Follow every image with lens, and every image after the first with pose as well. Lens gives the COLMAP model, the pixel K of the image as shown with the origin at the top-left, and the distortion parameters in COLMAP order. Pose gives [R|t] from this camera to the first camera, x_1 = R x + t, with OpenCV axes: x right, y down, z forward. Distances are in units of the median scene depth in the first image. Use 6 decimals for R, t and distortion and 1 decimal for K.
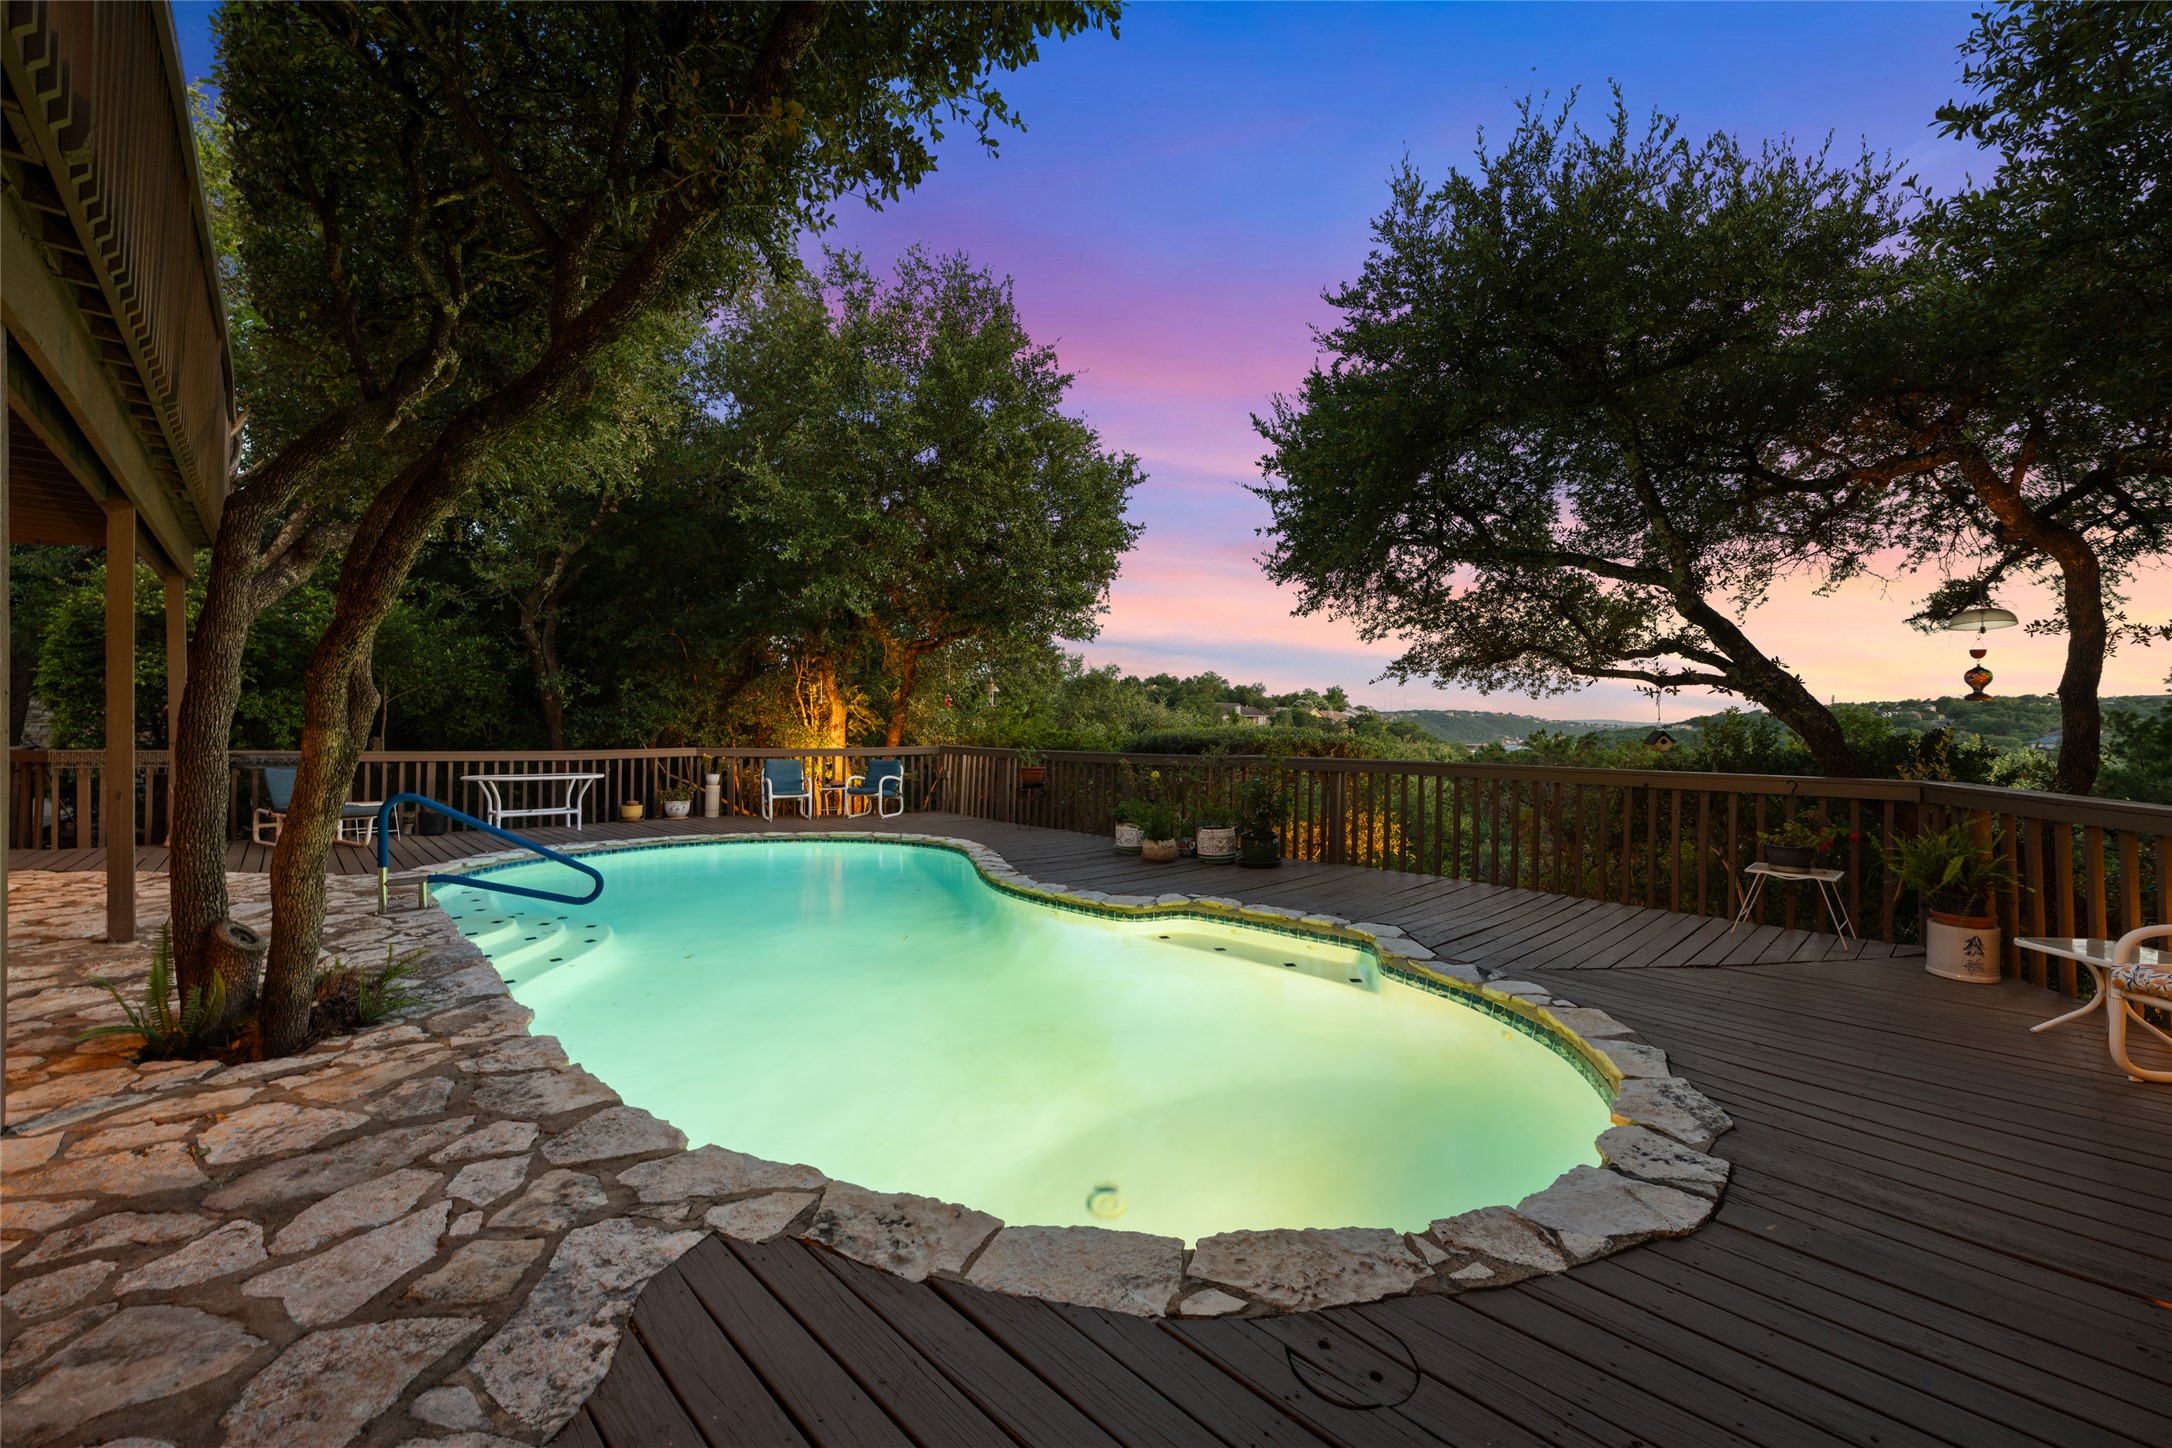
lens RADIAL K [[863.2, 0, 1085.2], [0, 863.2, 726.8], [0, 0, 1]] dist [-0.001274, 0.000039]
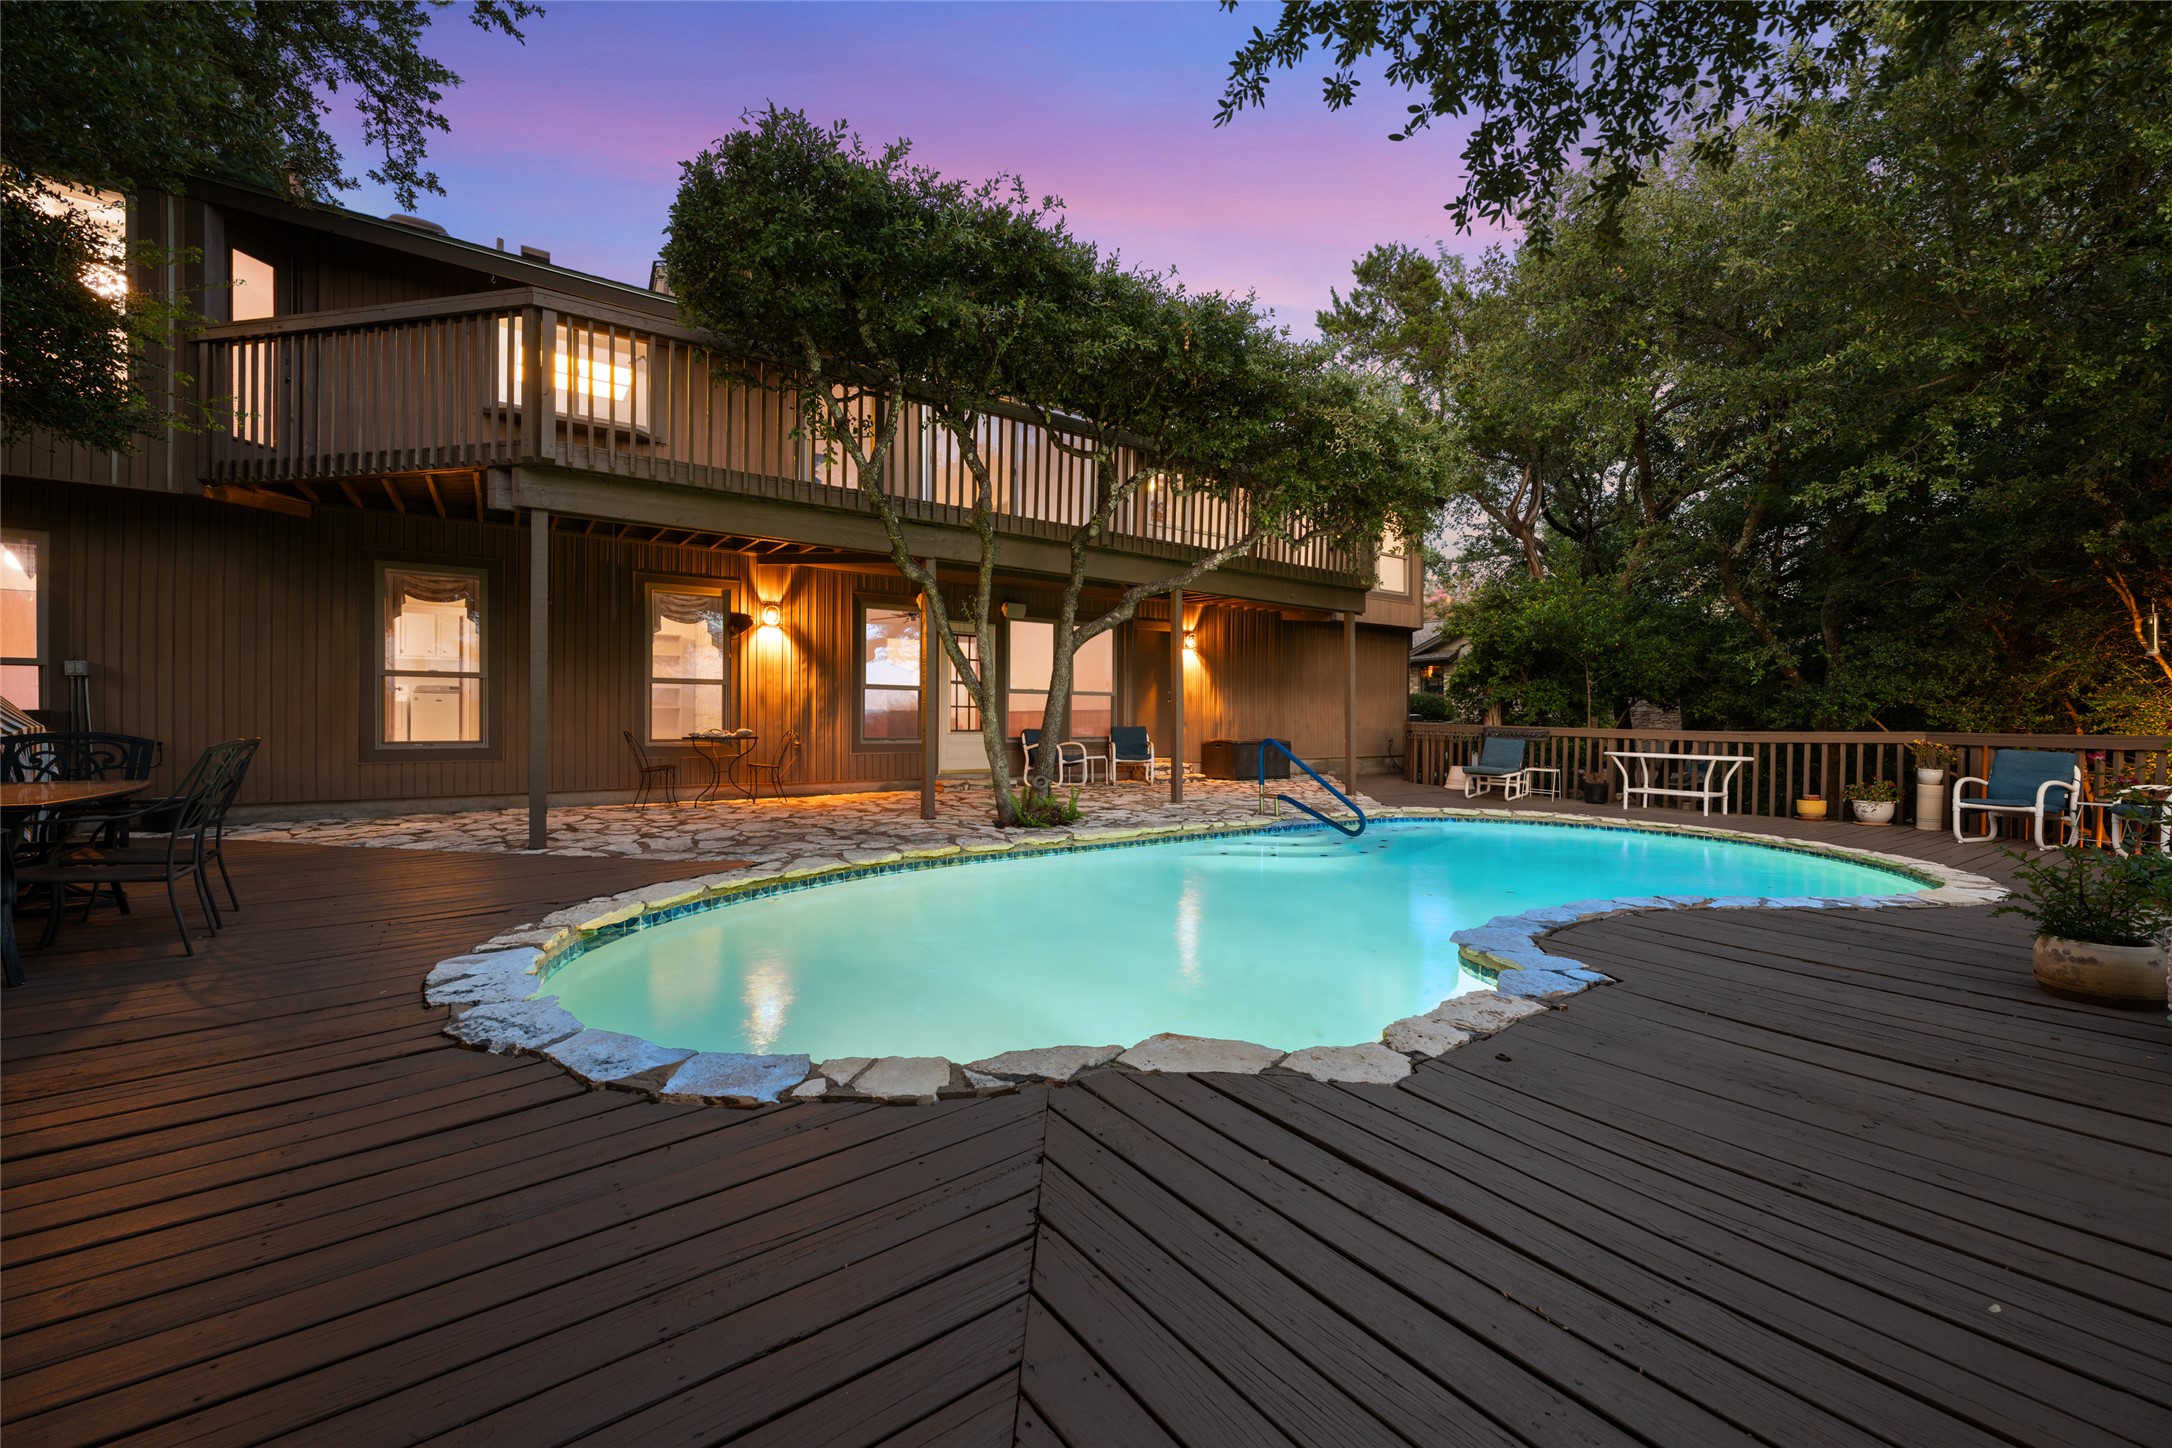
lens RADIAL K [[863.2, 0, 1085.2], [0, 863.2, 726.8], [0, 0, 1]] dist [-0.001274, 0.000039]
pose [[-0.141453, -0.001830, -0.989943, 0.426523], [-0.010445, 0.999945, -0.000356, 0.033091], [0.989890, 0.010289, -0.141465, 0.492063]]
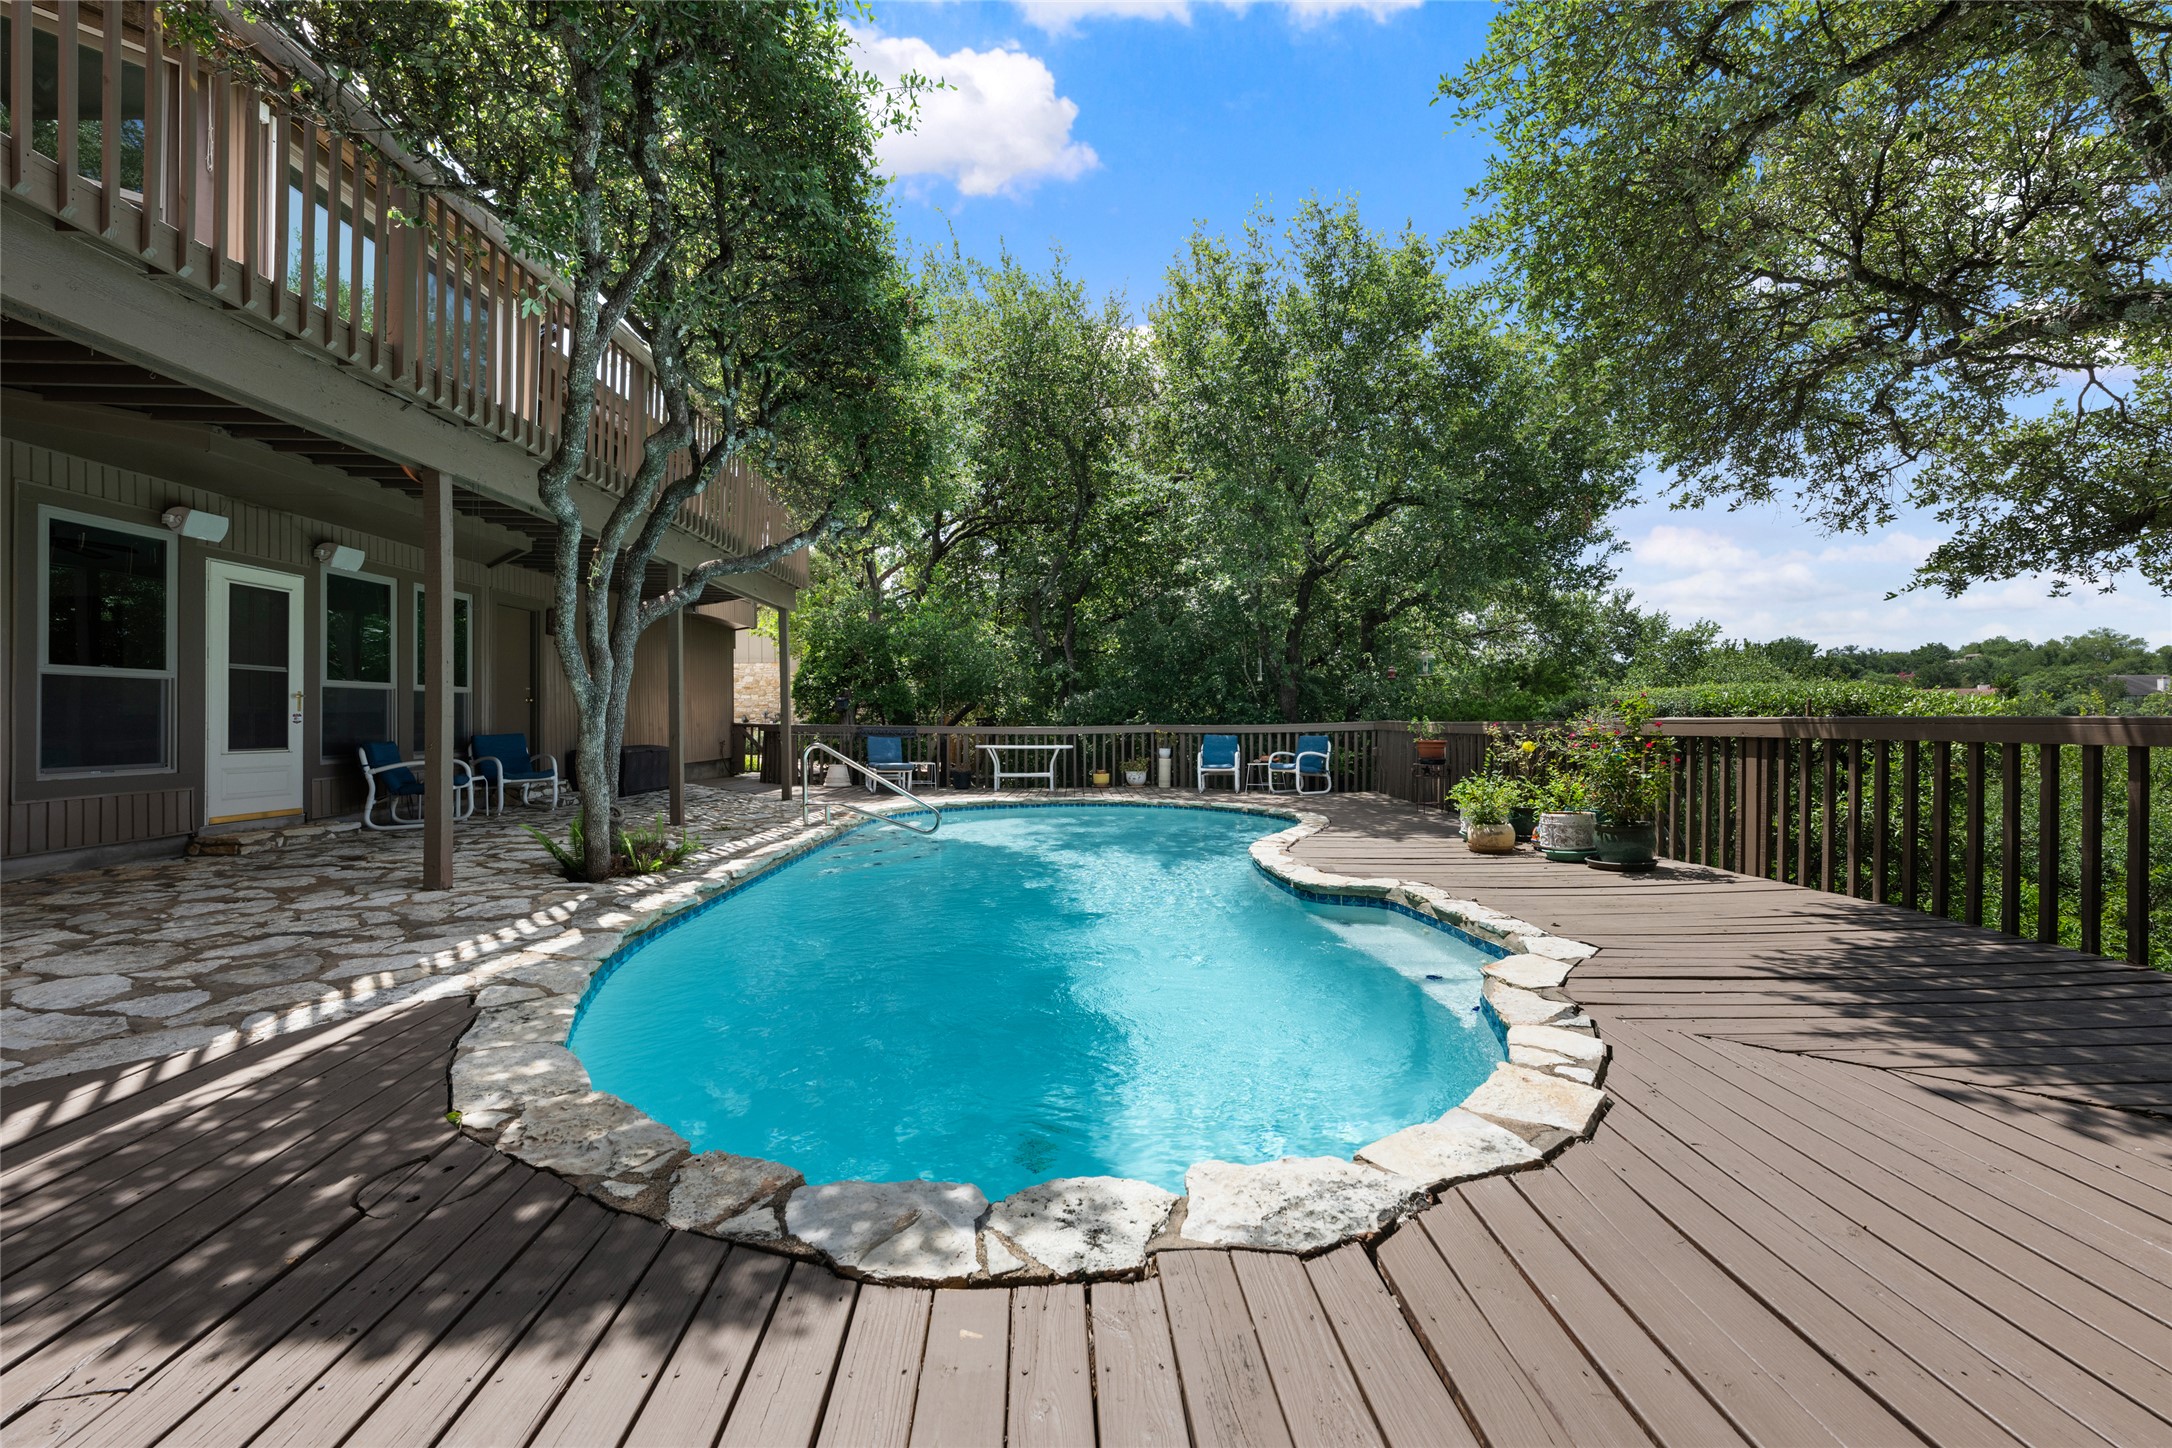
lens RADIAL K [[863.2, 0, 1085.2], [0, 863.2, 726.8], [0, 0, 1]] dist [-0.001274, 0.000039]
pose [[0.744194, -0.007172, -0.667925, 0.276967], [0.010923, 0.999939, 0.001434, 0.028428], [0.667874, -0.008363, 0.744227, 0.126104]]
